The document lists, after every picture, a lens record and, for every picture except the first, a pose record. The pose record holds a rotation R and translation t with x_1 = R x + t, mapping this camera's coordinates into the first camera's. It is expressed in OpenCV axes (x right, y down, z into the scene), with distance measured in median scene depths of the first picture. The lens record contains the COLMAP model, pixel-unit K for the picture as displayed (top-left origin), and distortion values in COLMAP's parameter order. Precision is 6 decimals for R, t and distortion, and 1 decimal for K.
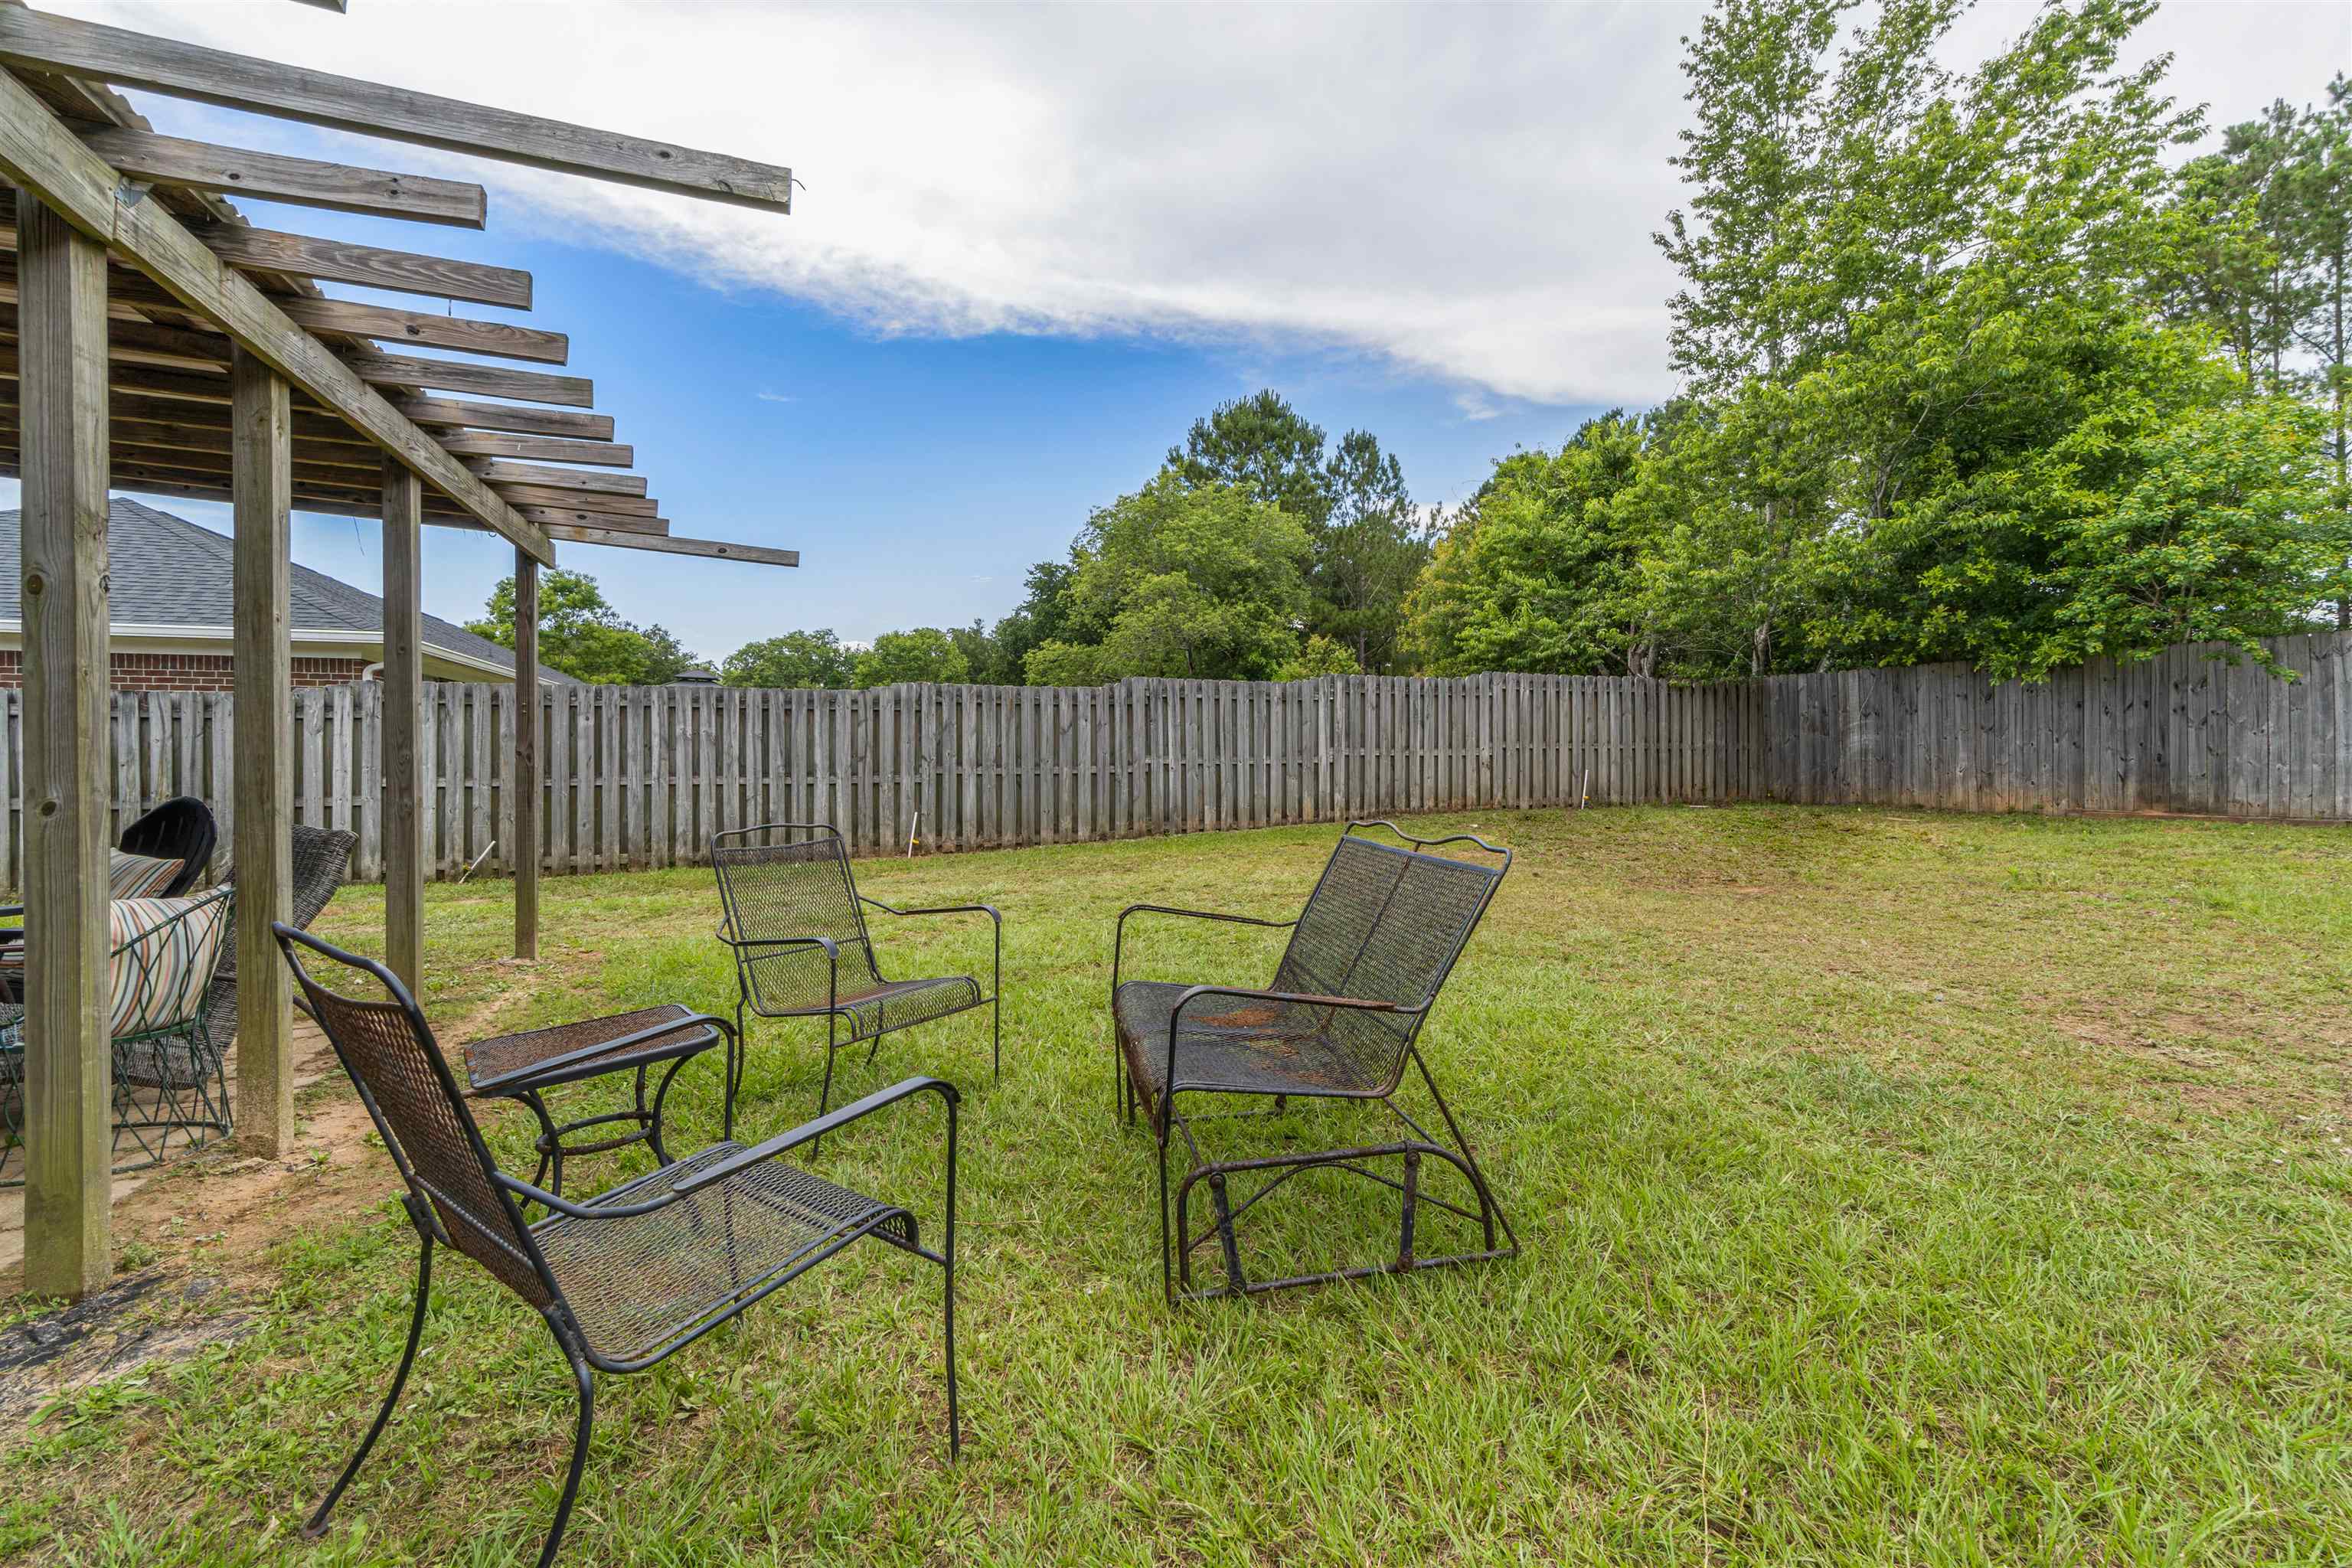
lens RADIAL K [[1037.9, 0, 1157.9], [0, 1037.9, 782.9], [0, 0, 1]] dist [-0.003314, -0.000816]
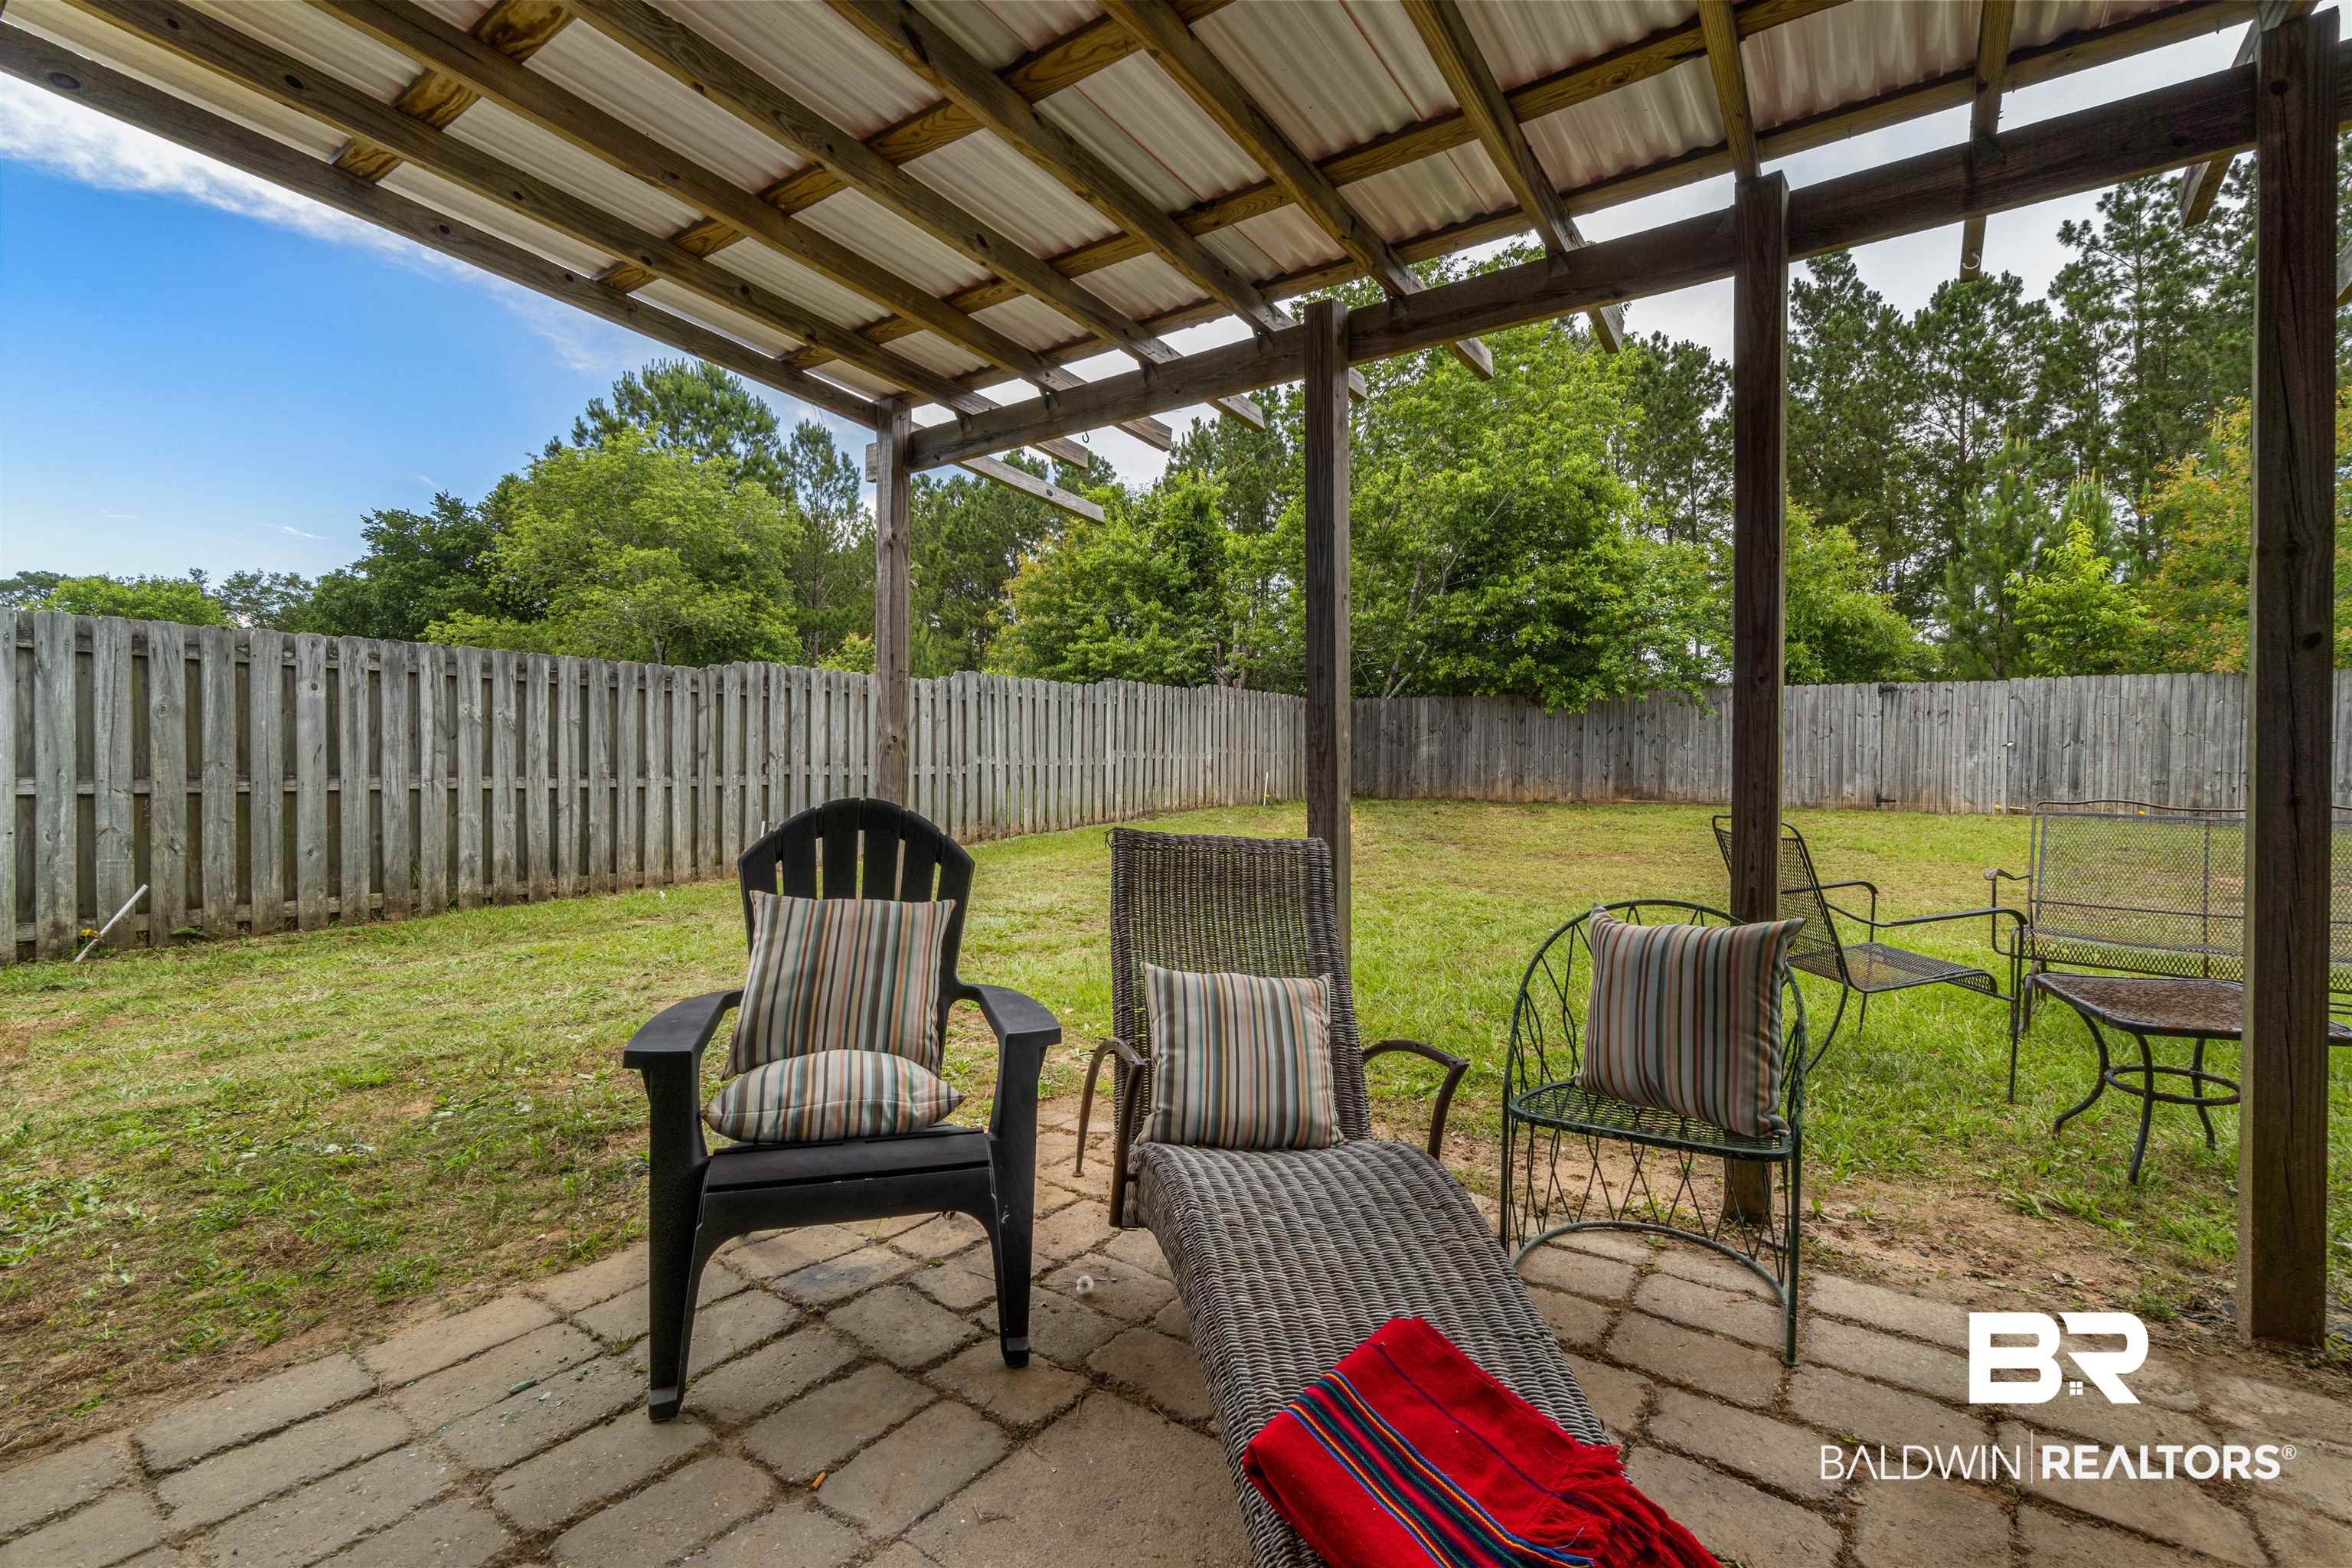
lens RADIAL K [[1037.9, 0, 1161.0], [0, 1037.9, 780.9], [0, 0, 1]] dist [-0.003314, -0.000816]
pose [[0.811293, -0.002817, 0.584634, -0.470728], [0.008206, 0.999945, -0.006571, 0.004481], [-0.584583, 0.010128, 0.811271, 0.160225]]
